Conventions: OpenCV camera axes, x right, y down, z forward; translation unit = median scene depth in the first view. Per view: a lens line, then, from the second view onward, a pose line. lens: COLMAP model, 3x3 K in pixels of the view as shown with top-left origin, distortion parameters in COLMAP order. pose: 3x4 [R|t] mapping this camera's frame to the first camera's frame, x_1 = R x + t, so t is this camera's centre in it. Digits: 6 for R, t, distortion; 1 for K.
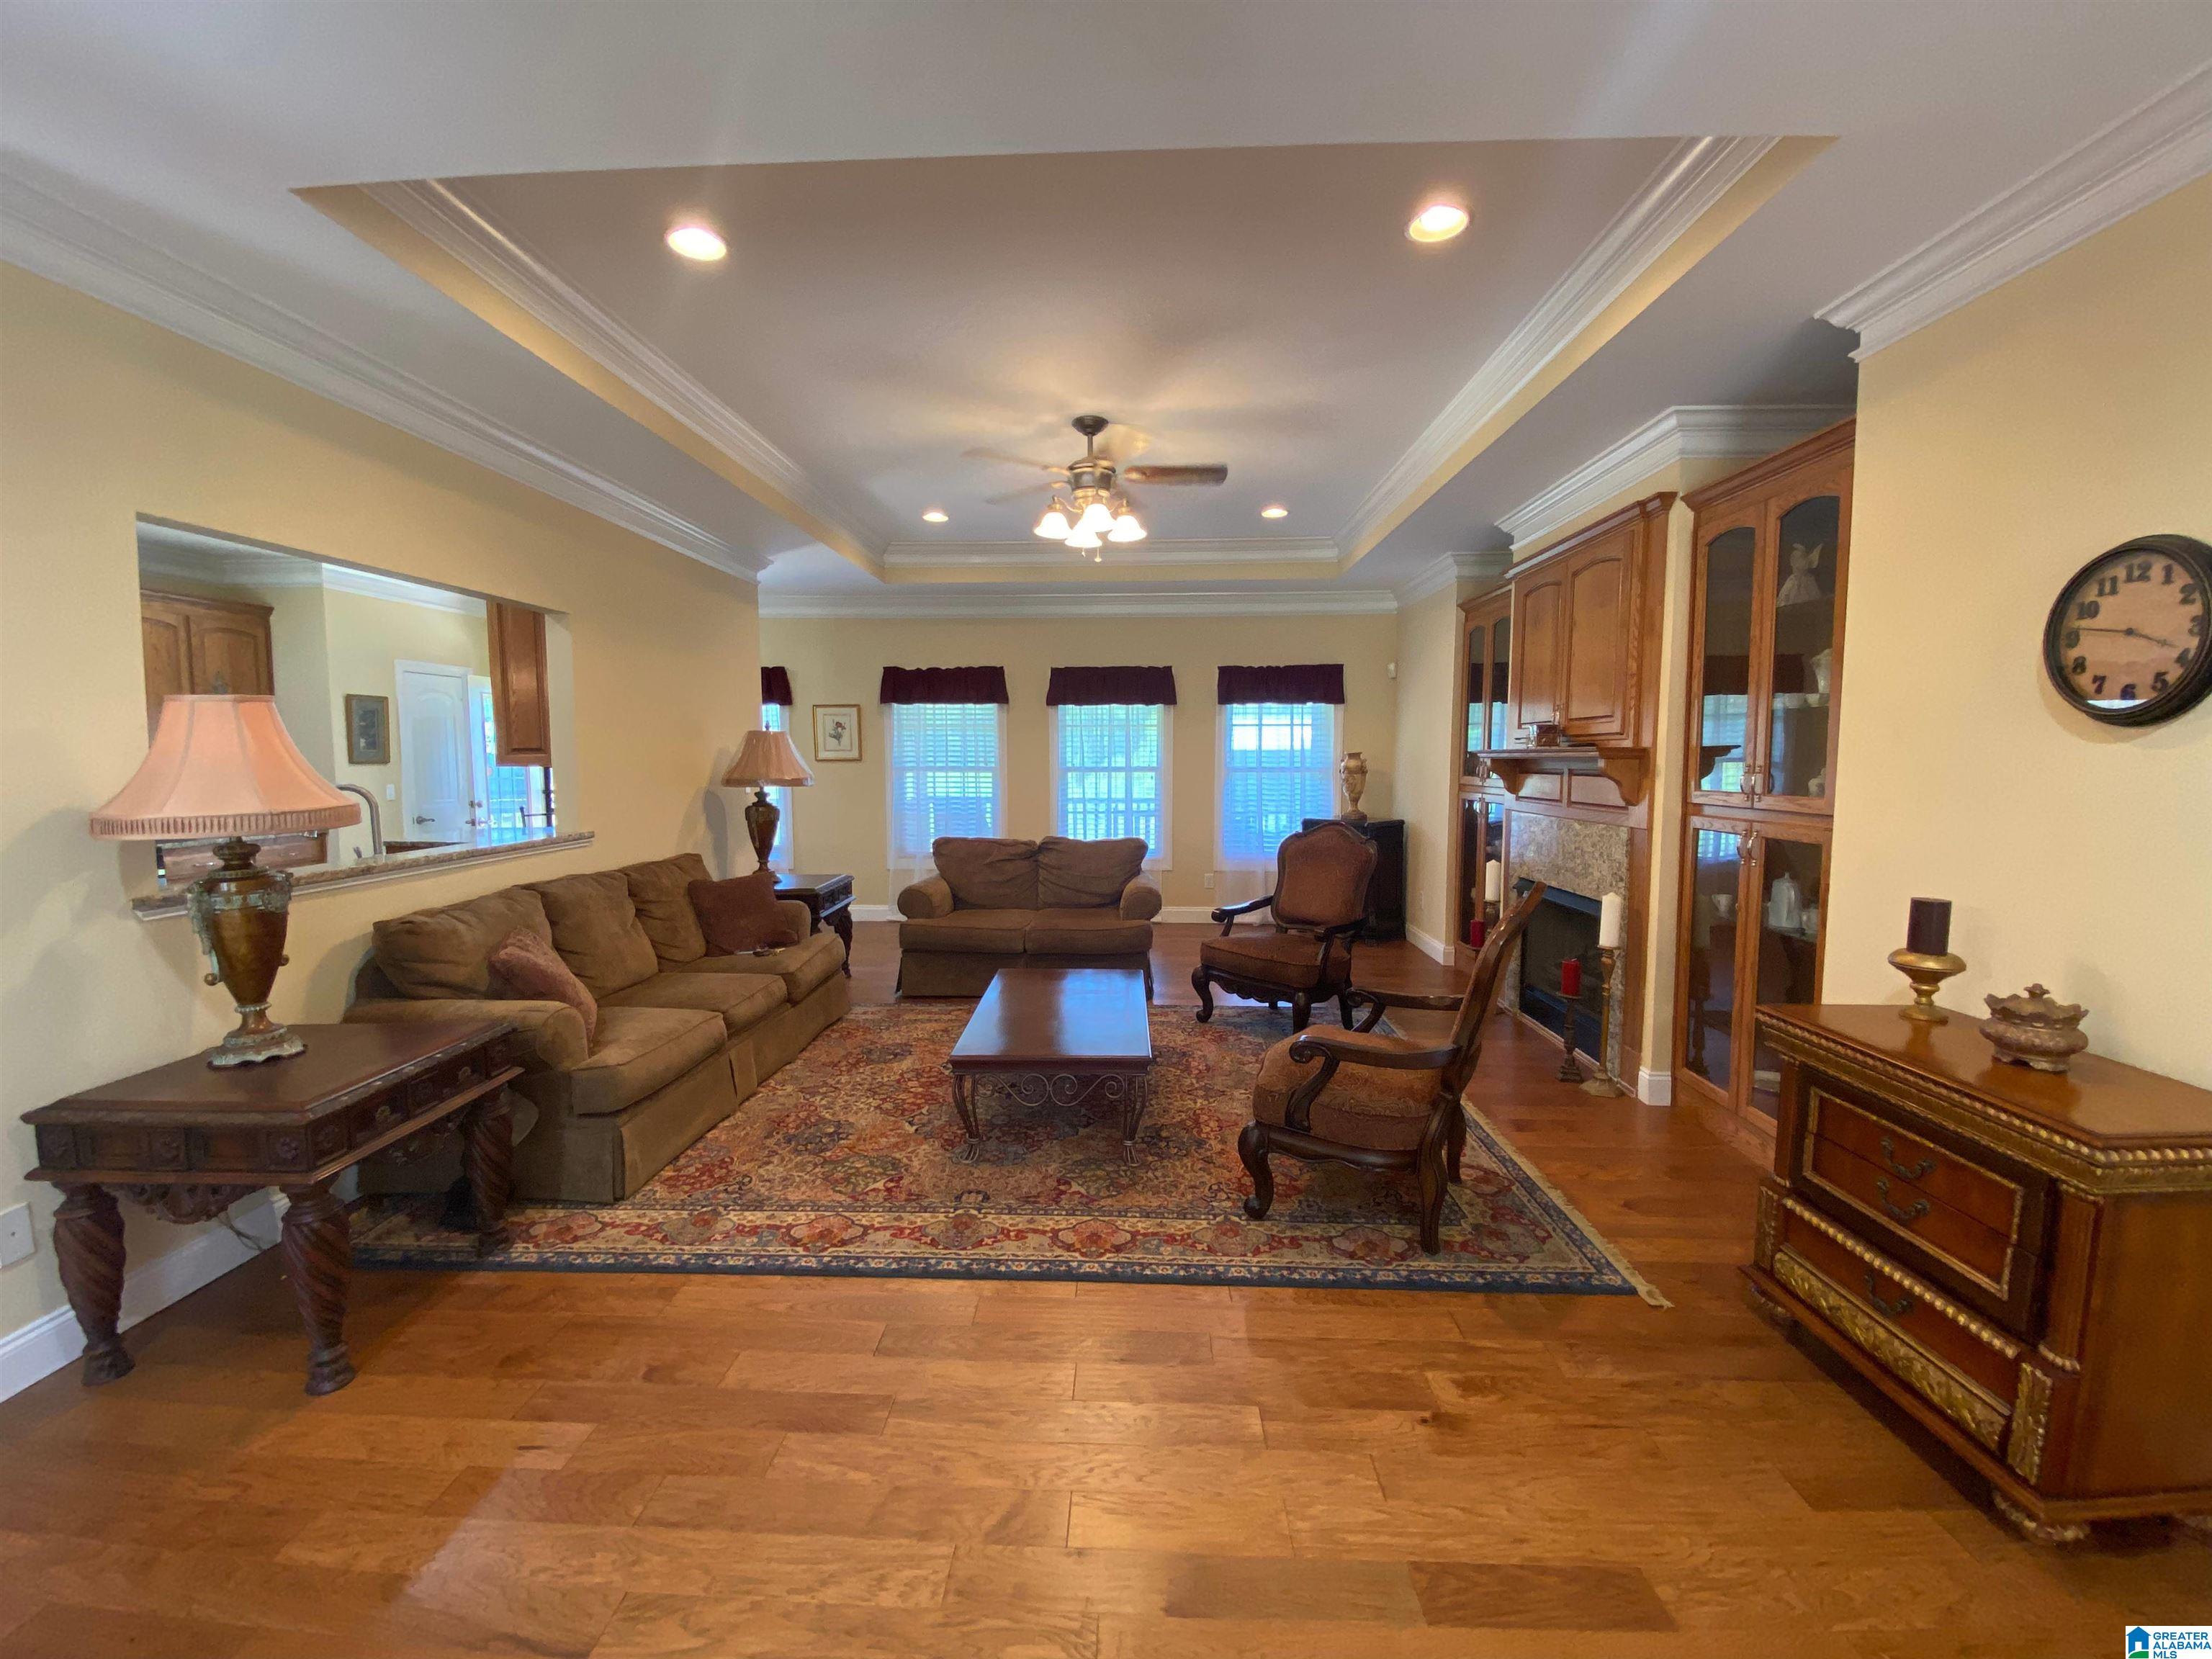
lens RADIAL K [[888.8, 0, 1091.9], [0, 888.8, 829.7], [0, 0, 1]] dist [0.034026, -0.035420]
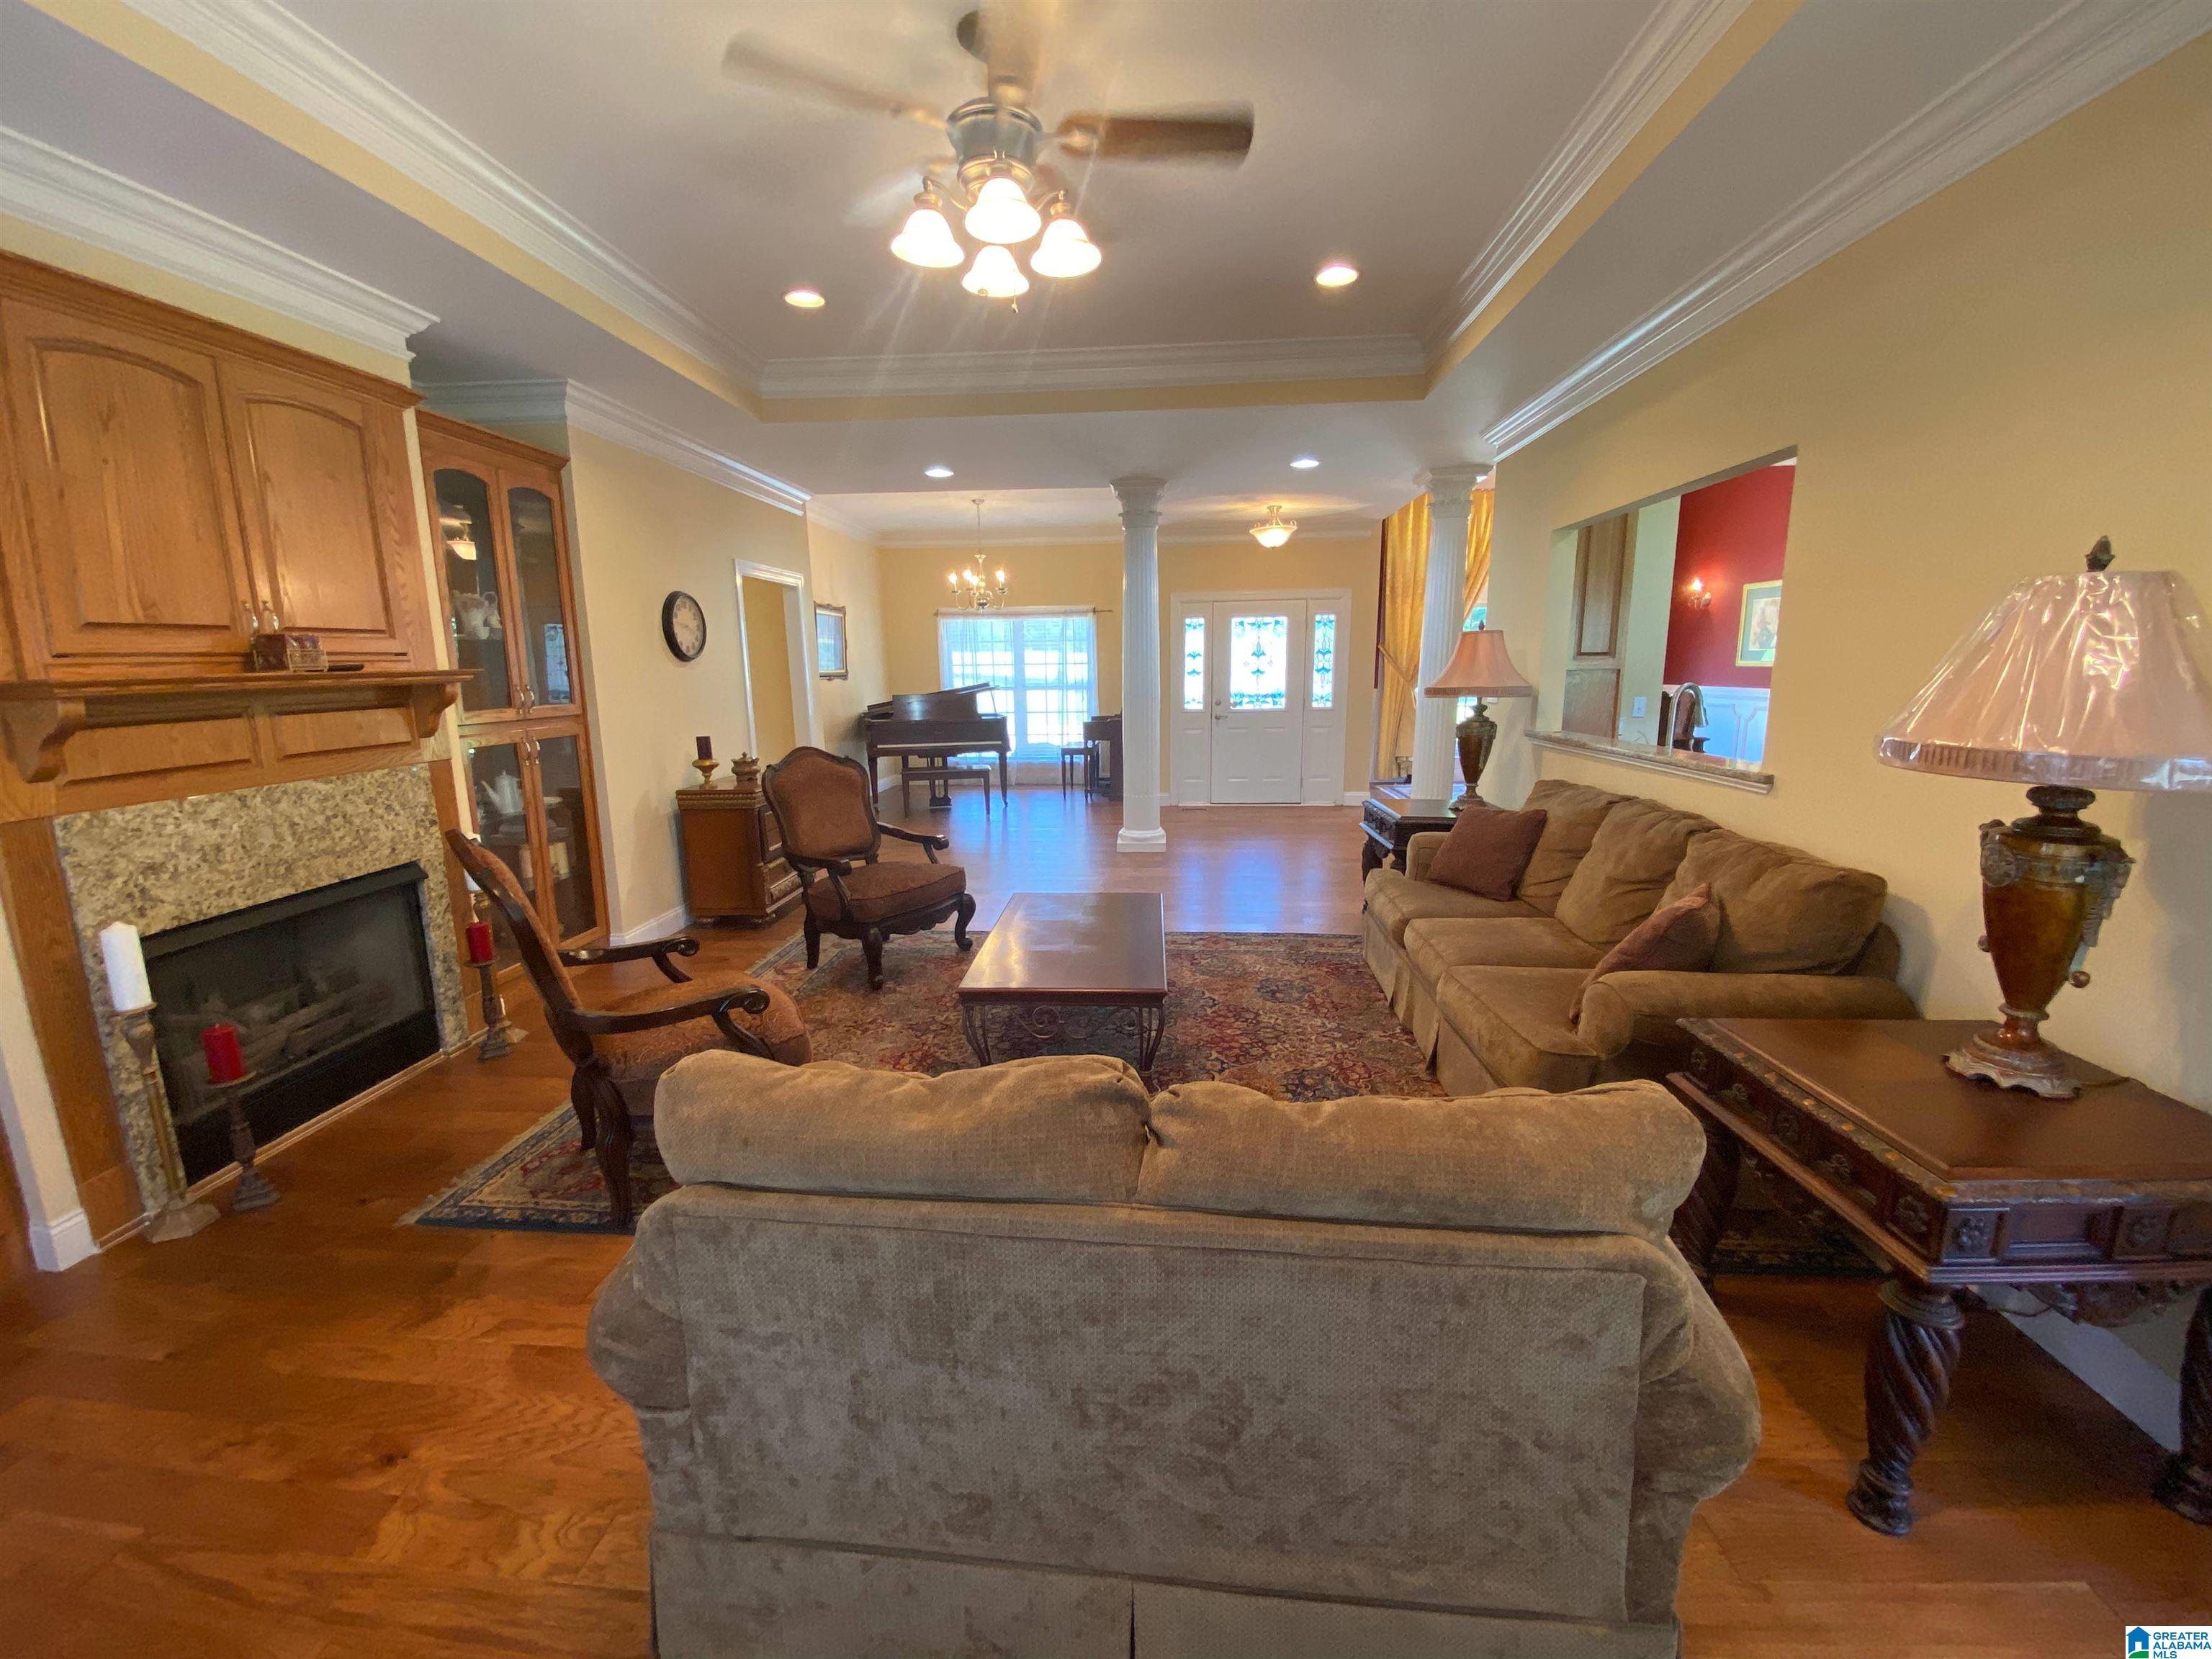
lens RADIAL K [[892.8, 0, 1099.9], [0, 892.8, 828.0], [0, 0, 1]] dist [0.026436, -0.024512]
pose [[-0.999575, 0.010772, 0.027087, -0.084832], [0.017488, 0.965021, 0.261589, -0.158491], [-0.023322, 0.261952, -0.964799, 1.831770]]
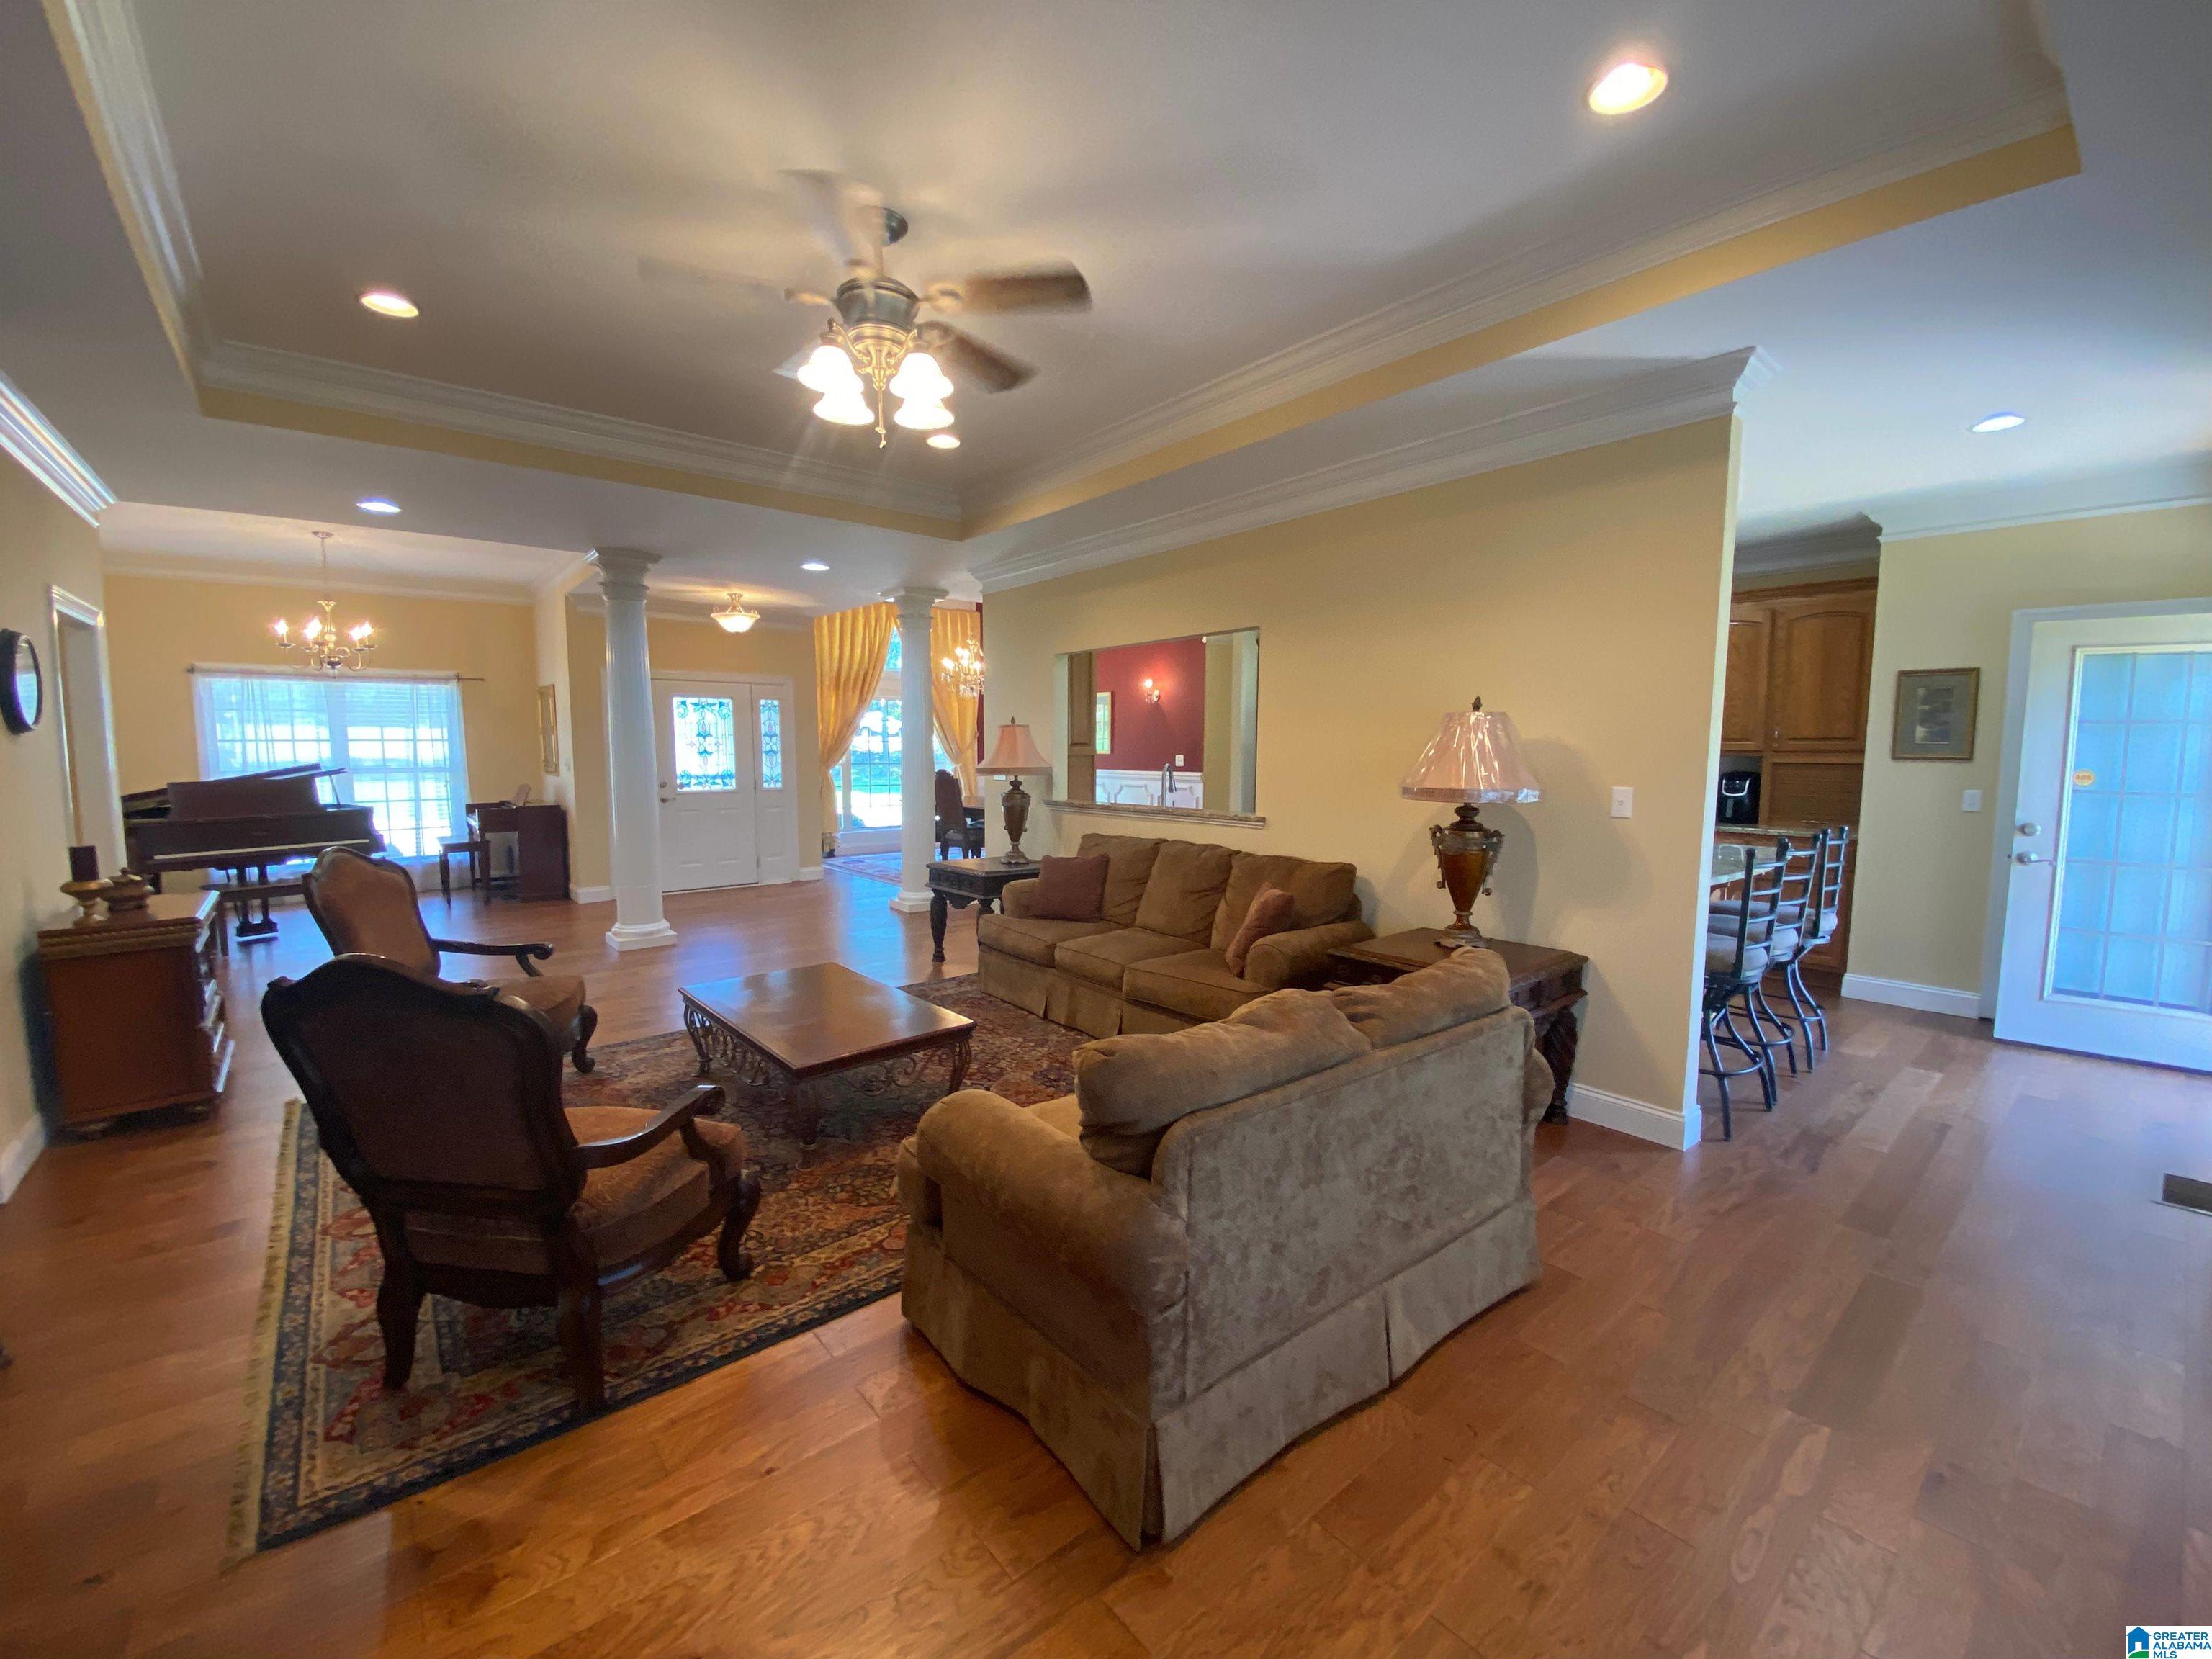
lens RADIAL K [[892.8, 0, 1099.9], [0, 892.8, 828.0], [0, 0, 1]] dist [0.026436, -0.024512]
pose [[-0.730614, 0.065116, -0.679678, 0.385083], [-0.057333, 0.986076, 0.156099, -0.161086], [0.680379, 0.153016, -0.716708, 1.824097]]
